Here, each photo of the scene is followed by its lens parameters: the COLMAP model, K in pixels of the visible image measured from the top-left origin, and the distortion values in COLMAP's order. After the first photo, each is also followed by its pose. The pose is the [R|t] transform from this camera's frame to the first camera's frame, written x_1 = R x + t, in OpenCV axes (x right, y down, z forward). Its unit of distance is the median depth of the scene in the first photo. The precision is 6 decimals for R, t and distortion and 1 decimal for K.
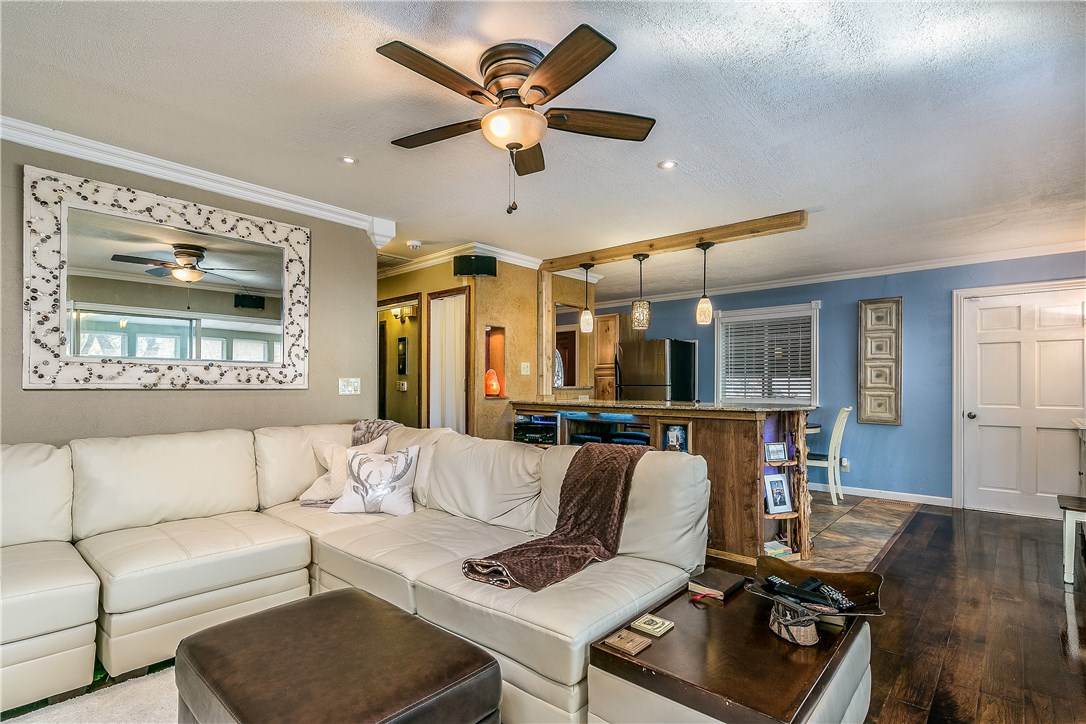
lens RADIAL K [[530.5, 0, 536.4], [0, 530.5, 385.6], [0, 0, 1]] dist [-0.009315, 0.000121]
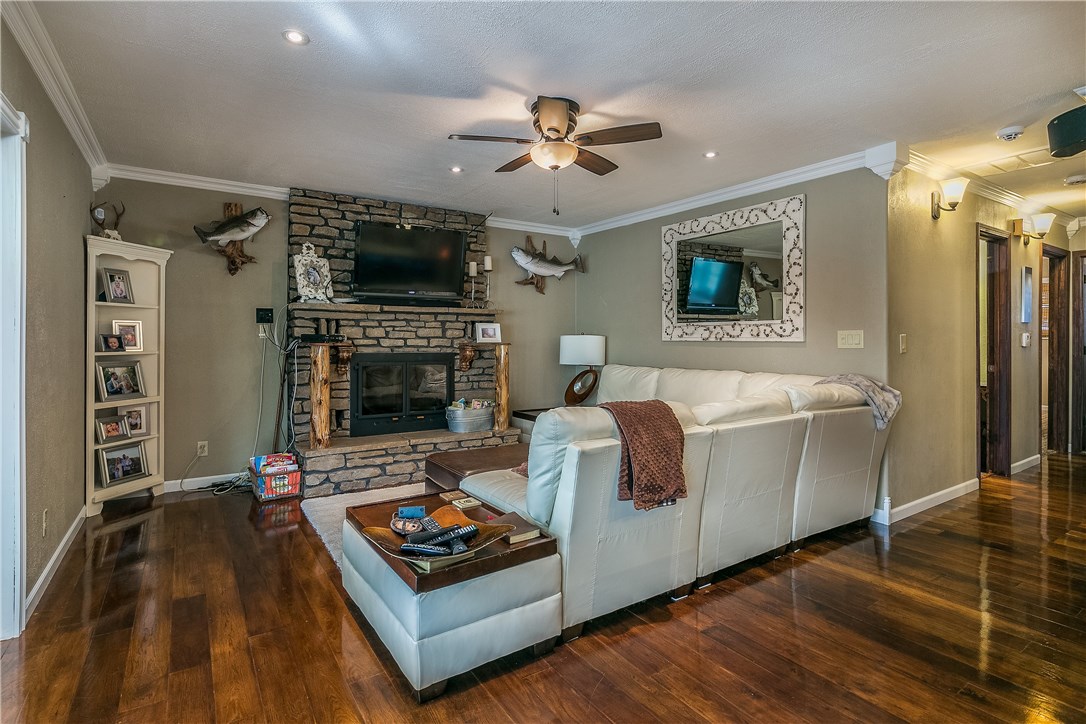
lens RADIAL K [[530.5, 0, 538.3], [0, 530.5, 341.9], [0, 0, 1]] dist [-0.009315, 0.000121]
pose [[-0.249988, 0.002682, -0.968245, 0.805280], [0.000661, 0.999996, 0.002599, 0.003600], [0.968249, 0.000010, -0.249989, 0.794190]]
